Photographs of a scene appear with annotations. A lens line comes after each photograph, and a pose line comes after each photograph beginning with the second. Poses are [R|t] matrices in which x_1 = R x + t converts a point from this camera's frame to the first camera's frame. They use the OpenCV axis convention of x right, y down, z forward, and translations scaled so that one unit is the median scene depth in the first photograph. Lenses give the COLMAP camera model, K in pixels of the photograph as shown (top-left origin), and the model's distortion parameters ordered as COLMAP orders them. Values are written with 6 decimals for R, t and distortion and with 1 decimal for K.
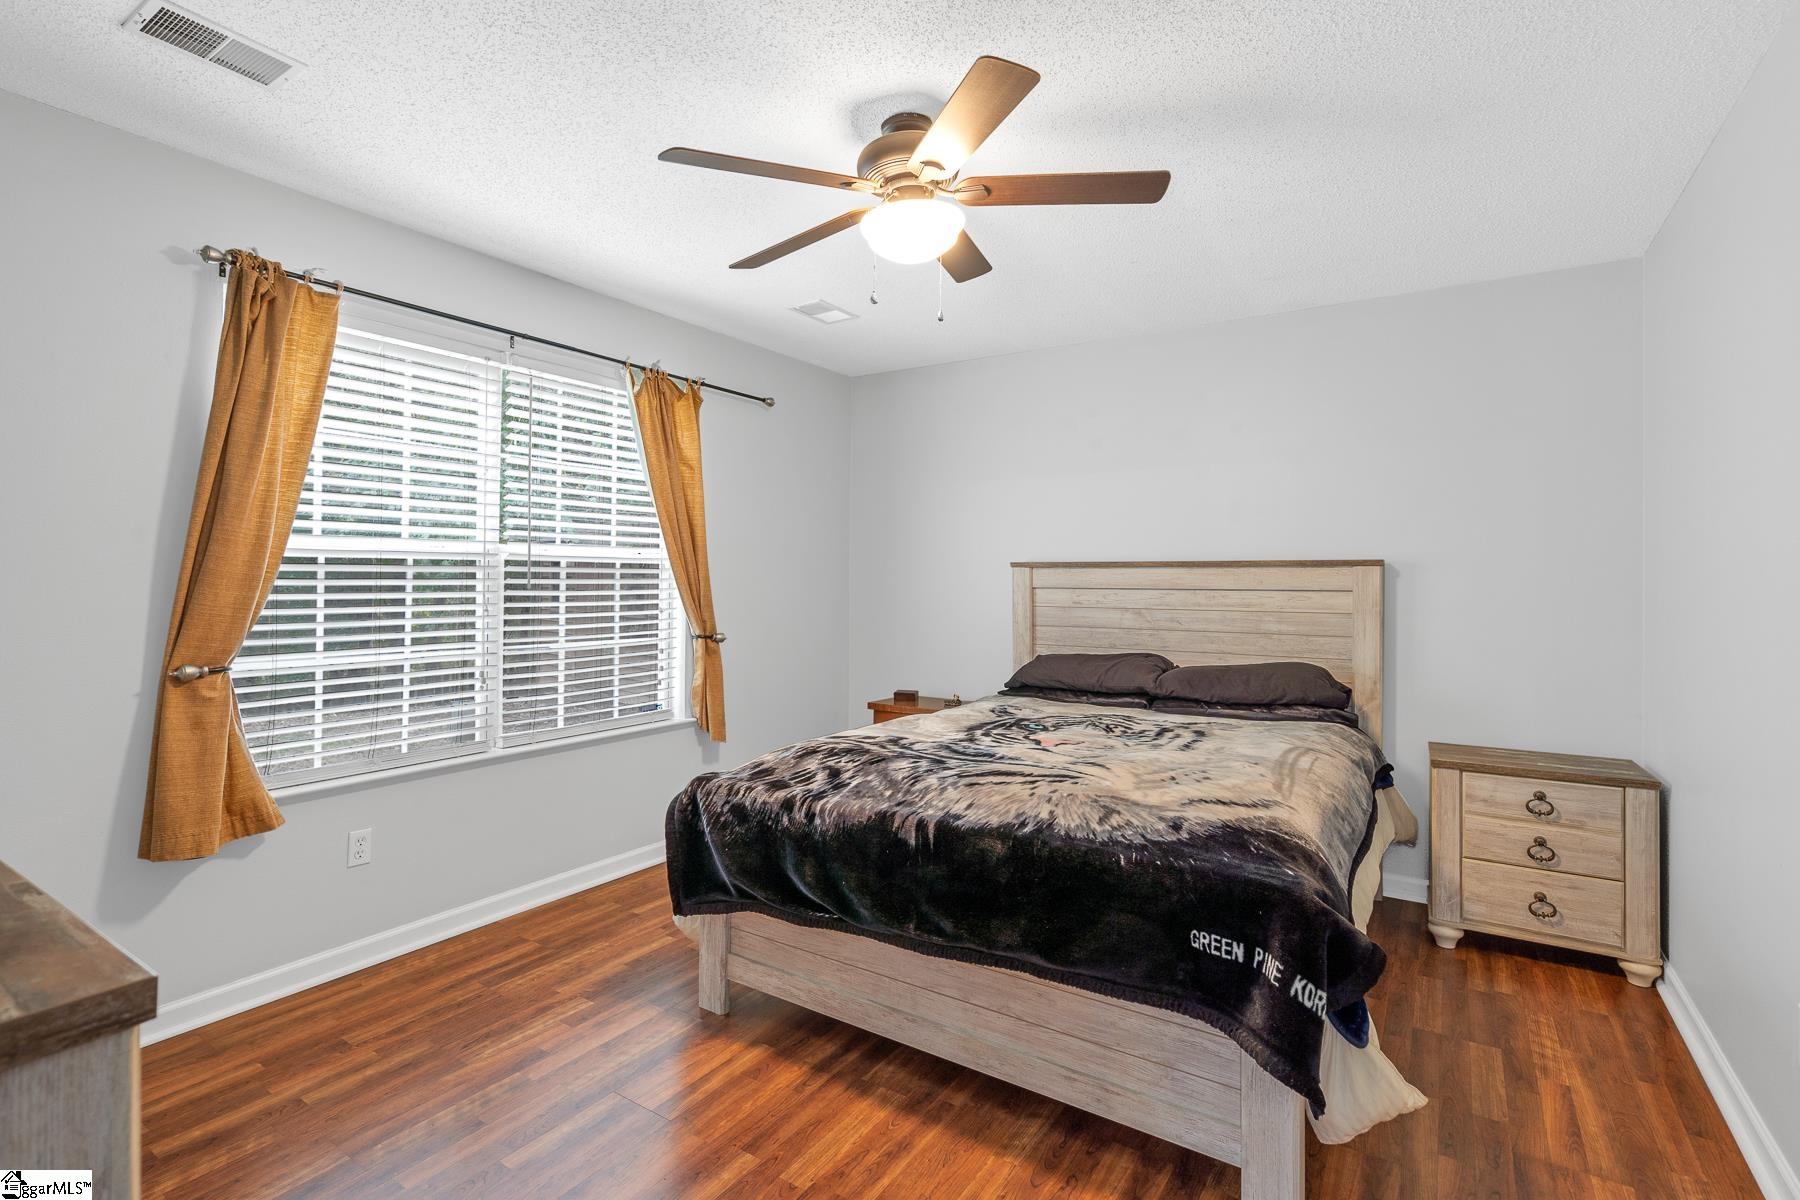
lens RADIAL K [[817.0, 0, 851.3], [0, 817.0, 576.9], [0, 0, 1]] dist [-0.002482, 0.001811]
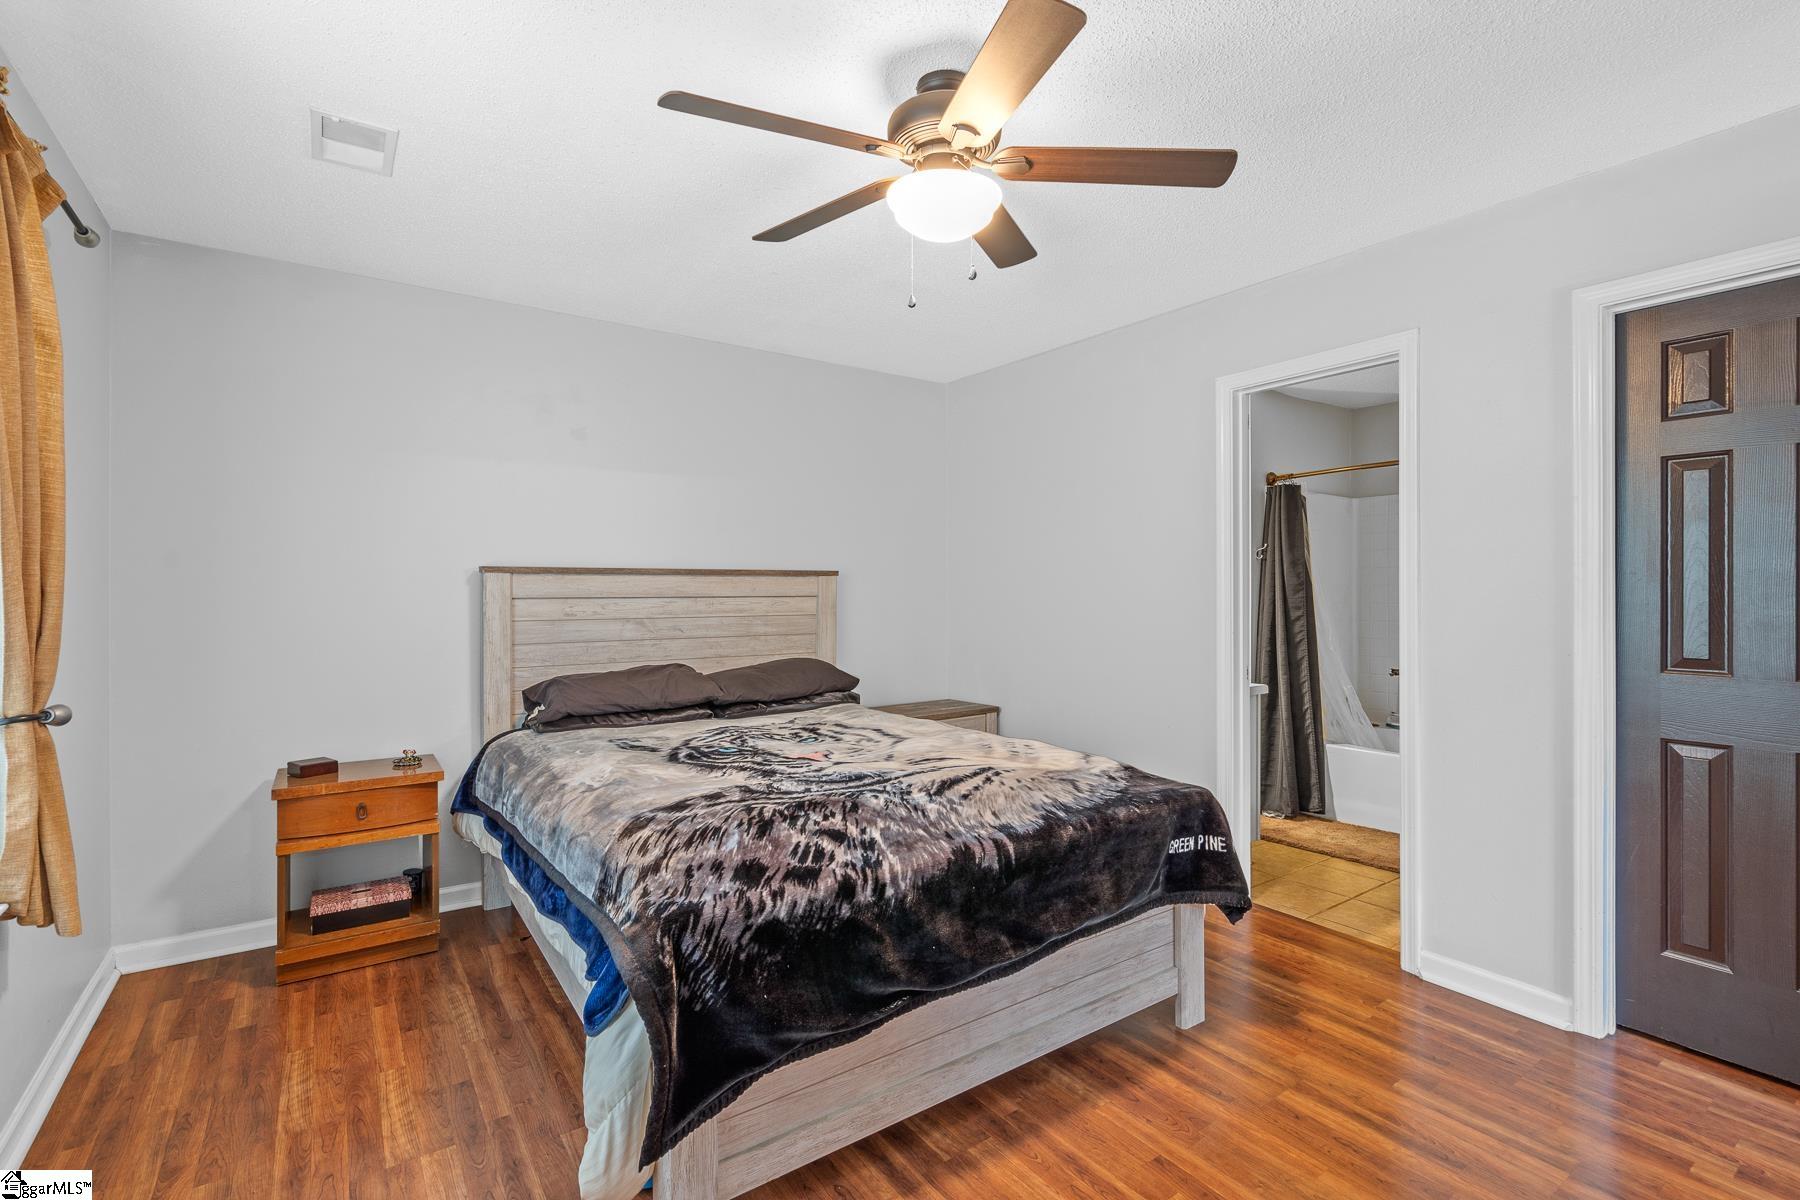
lens RADIAL K [[817.0, 0, 905.3], [0, 817.0, 593.1], [0, 0, 1]] dist [-0.002482, 0.001811]
pose [[0.358988, -0.011046, 0.933277, -0.456285], [-0.000939, 0.999925, 0.012196, -0.002378], [-0.933342, -0.005254, 0.358951, 0.408445]]
